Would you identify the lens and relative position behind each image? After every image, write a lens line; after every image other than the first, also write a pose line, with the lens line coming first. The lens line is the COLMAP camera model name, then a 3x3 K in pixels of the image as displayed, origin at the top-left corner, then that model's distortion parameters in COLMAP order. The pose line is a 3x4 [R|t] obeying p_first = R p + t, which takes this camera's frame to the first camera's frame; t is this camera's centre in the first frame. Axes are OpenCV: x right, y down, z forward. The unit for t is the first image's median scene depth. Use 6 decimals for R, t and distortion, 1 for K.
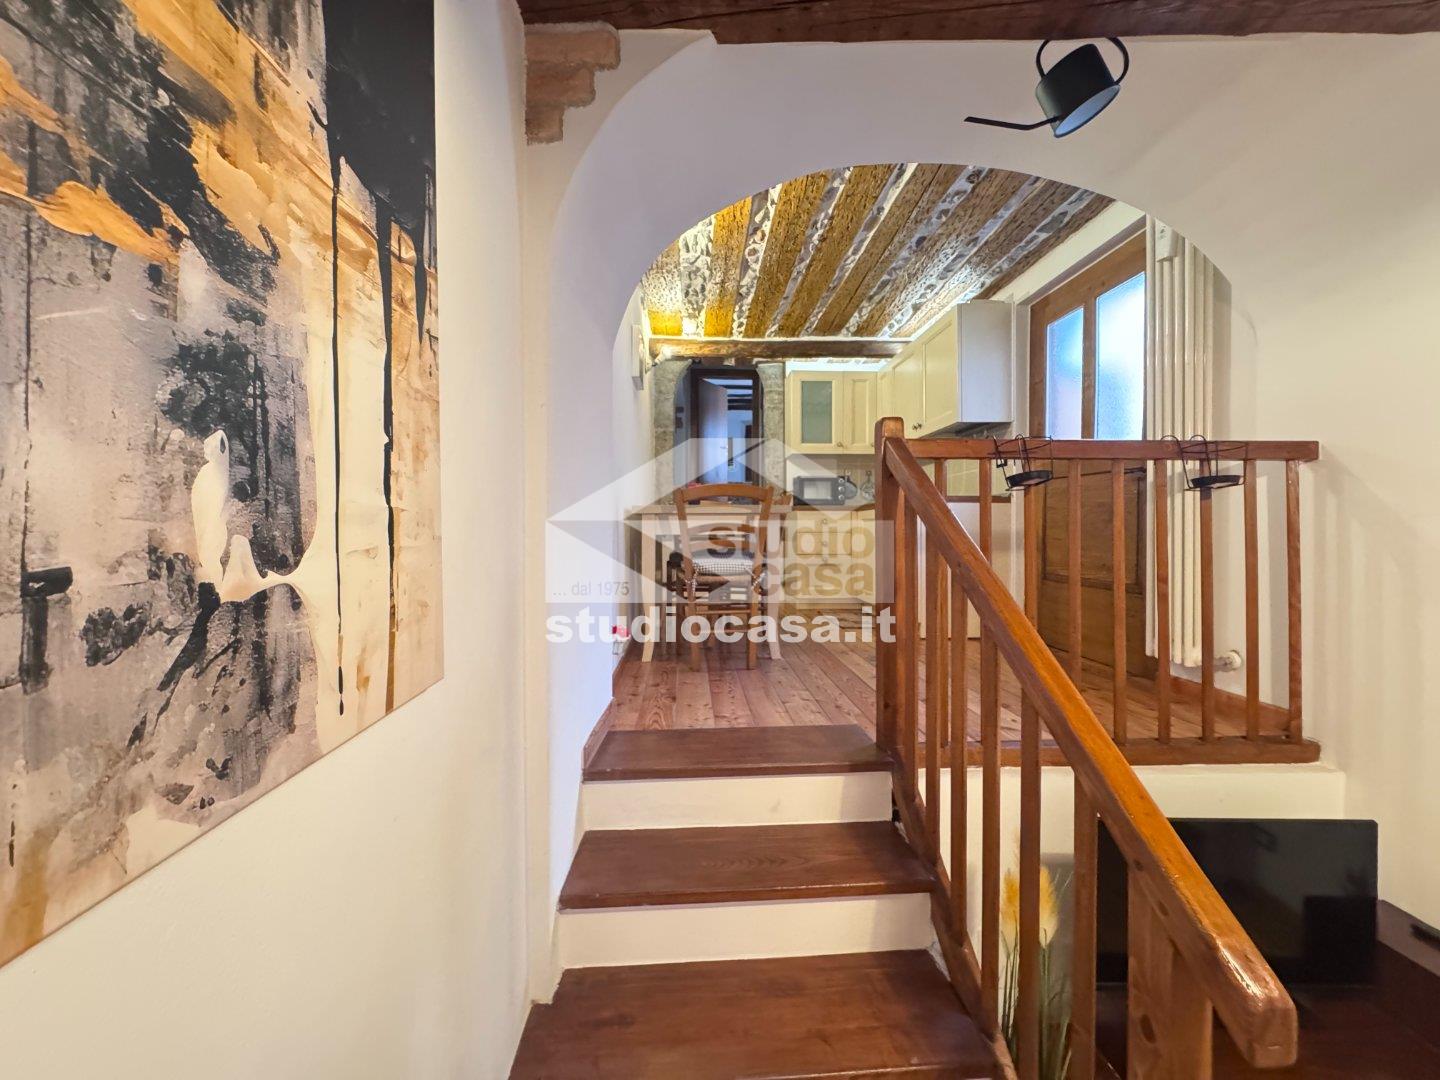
lens RADIAL K [[573.3, 0, 724.3], [0, 573.3, 535.4], [0, 0, 1]] dist [-0.003345, 0.000530]
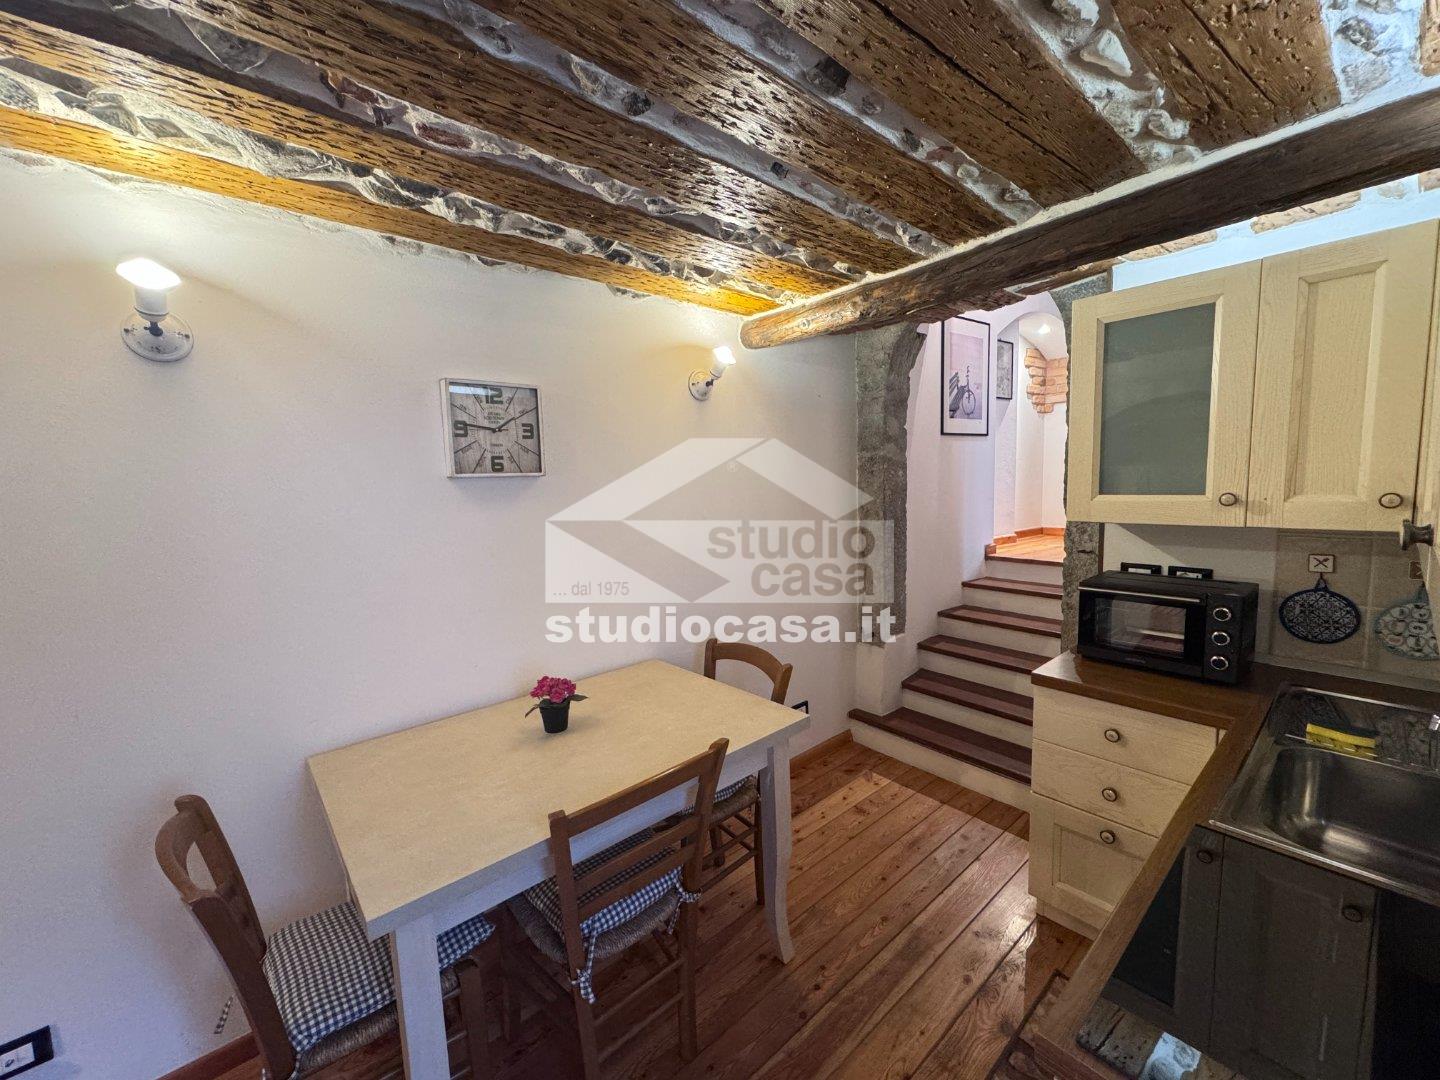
lens RADIAL K [[573.3, 0, 724.3], [0, 573.3, 535.4], [0, 0, 1]] dist [-0.003345, 0.000530]
pose [[0.597559, 0.067482, -0.798980, 0.314642], [0.023136, 0.994586, 0.101306, -0.192676], [0.801491, -0.079022, 0.592763, 0.626308]]
